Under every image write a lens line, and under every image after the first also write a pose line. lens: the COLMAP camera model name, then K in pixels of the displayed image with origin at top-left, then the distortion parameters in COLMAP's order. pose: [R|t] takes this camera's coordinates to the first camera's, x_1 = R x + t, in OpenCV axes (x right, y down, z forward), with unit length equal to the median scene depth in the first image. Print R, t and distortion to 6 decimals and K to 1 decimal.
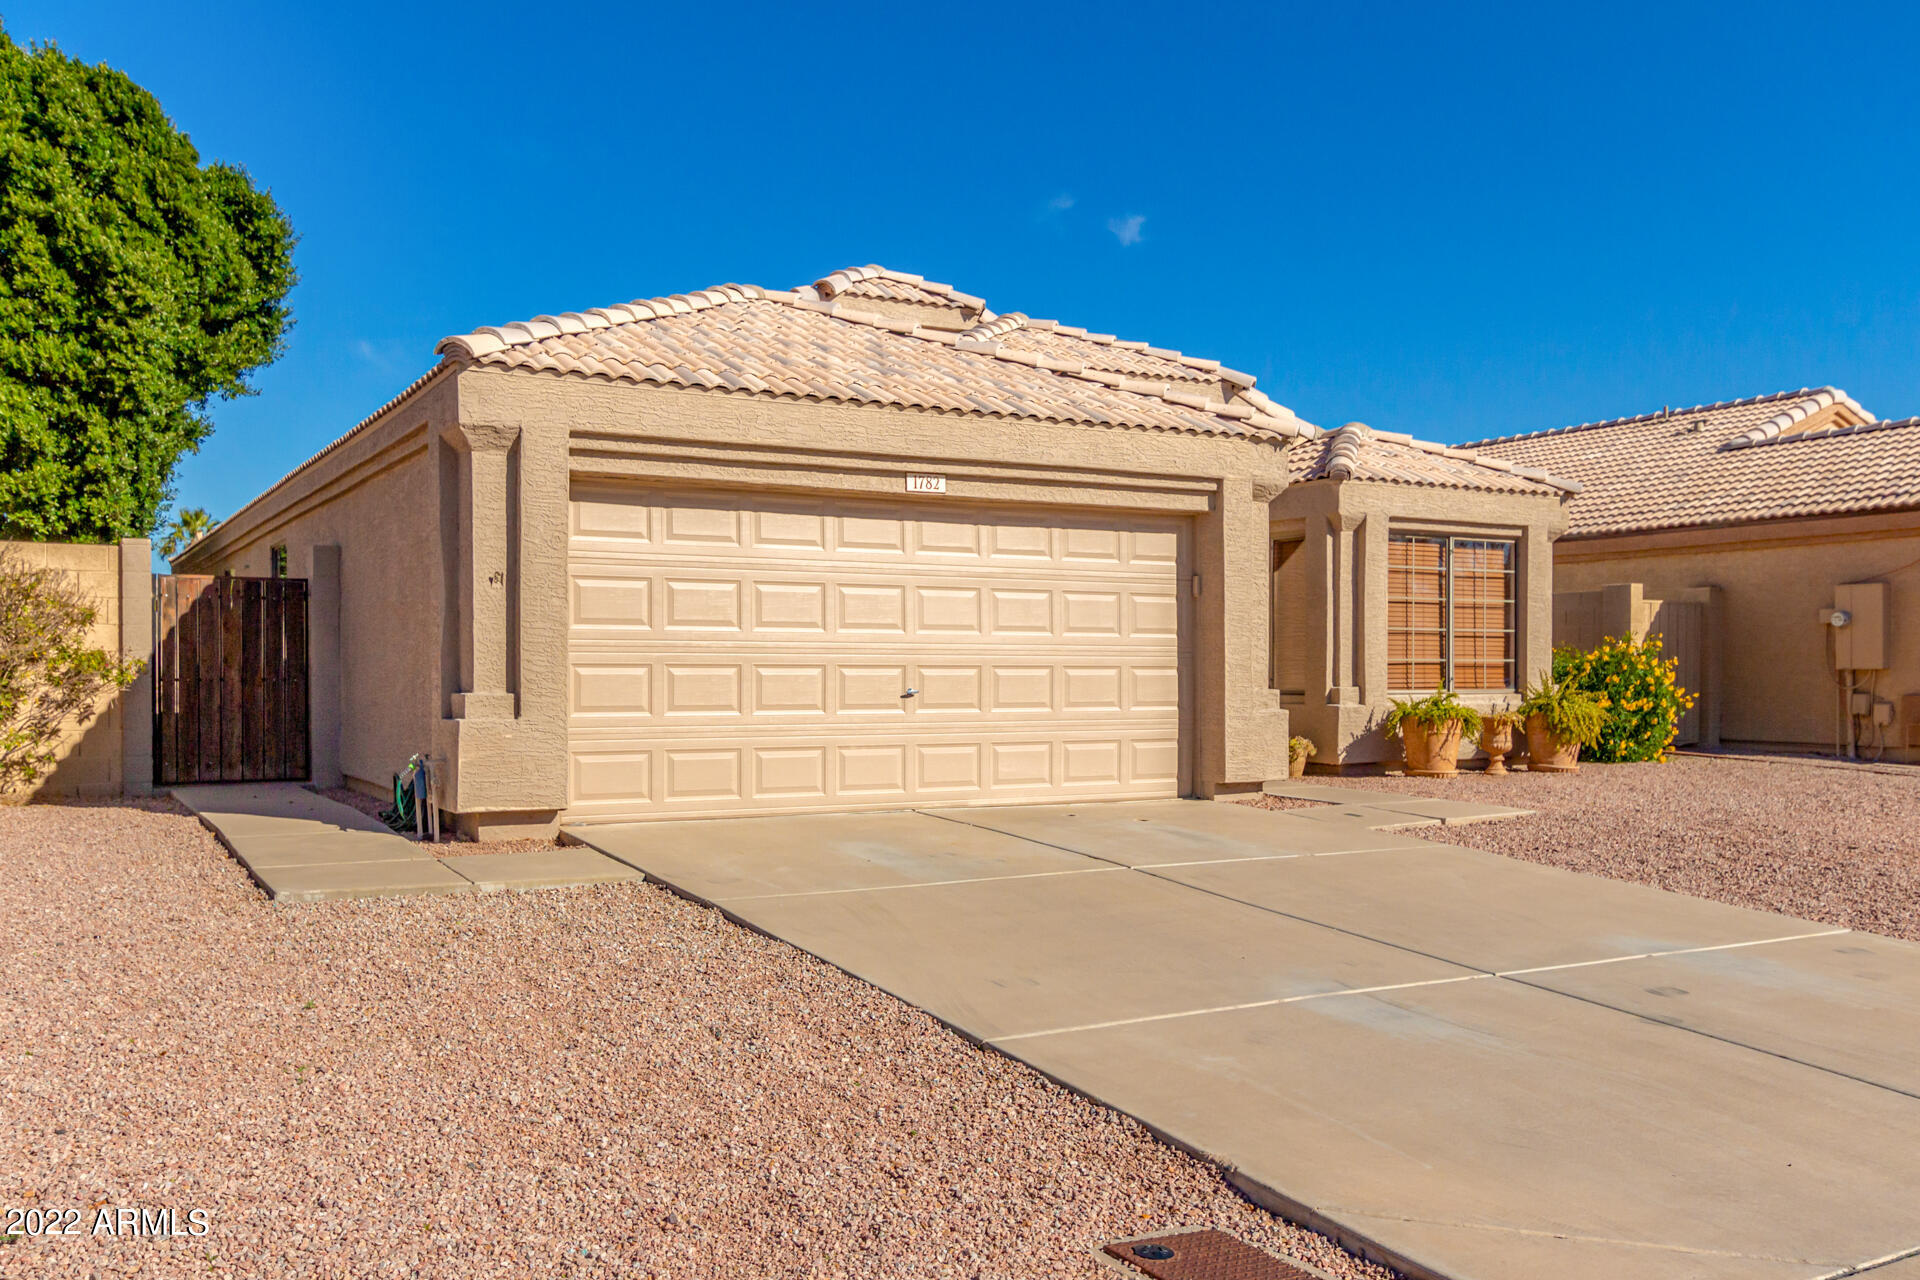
lens RADIAL K [[1642.5, 0, 960.0], [0, 1642.5, 640.0], [0, 0, 1]] dist [-0.001930, 0.000155]
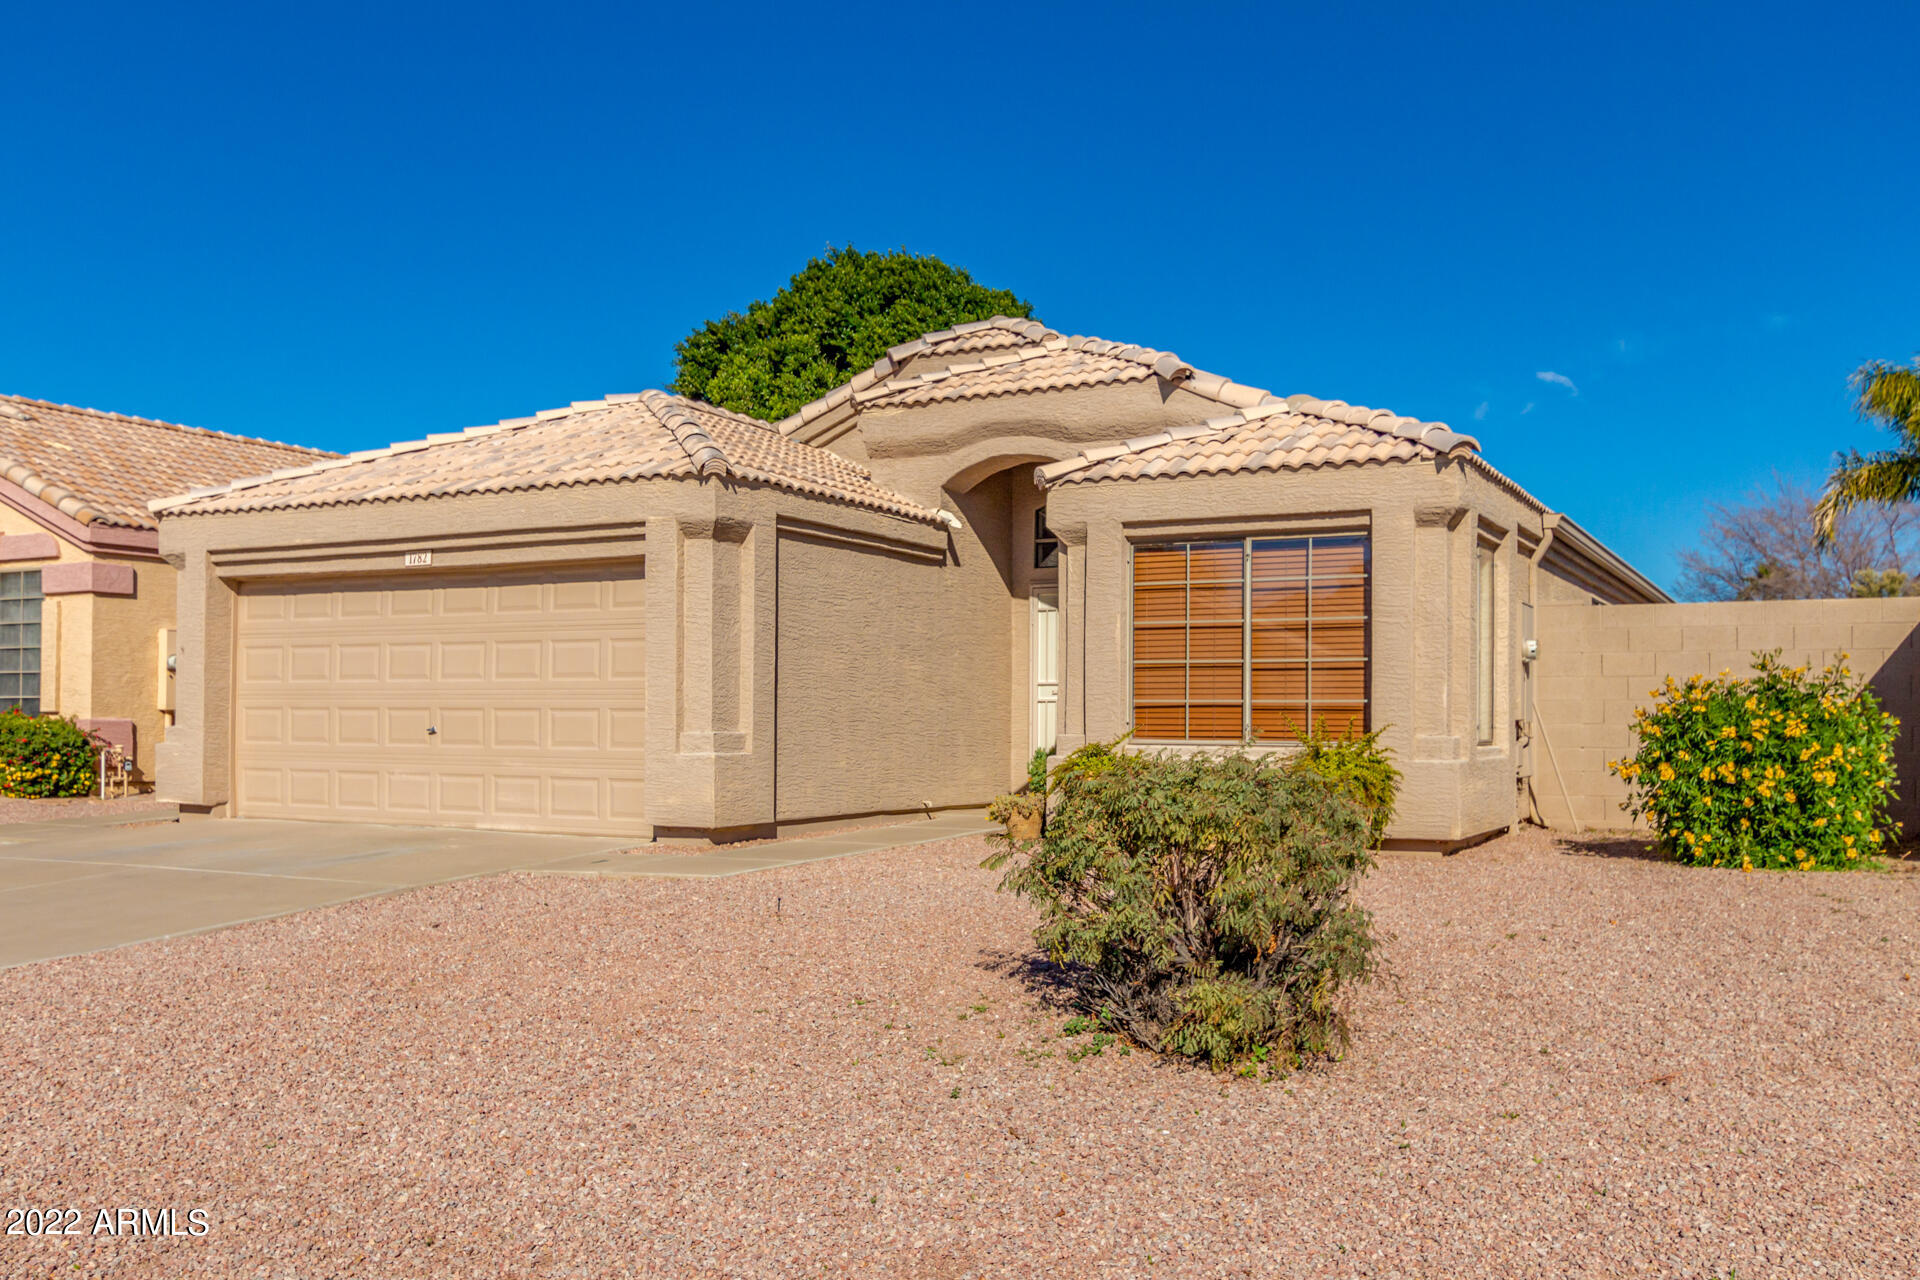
lens RADIAL K [[1642.5, 0, 960.0], [0, 1642.5, 640.0], [0, 0, 1]] dist [-0.001930, 0.000155]
pose [[0.534069, -0.040614, -0.844465, 1.190843], [0.010473, 0.999087, -0.041426, 0.019487], [0.845376, 0.013280, 0.534006, 0.670777]]
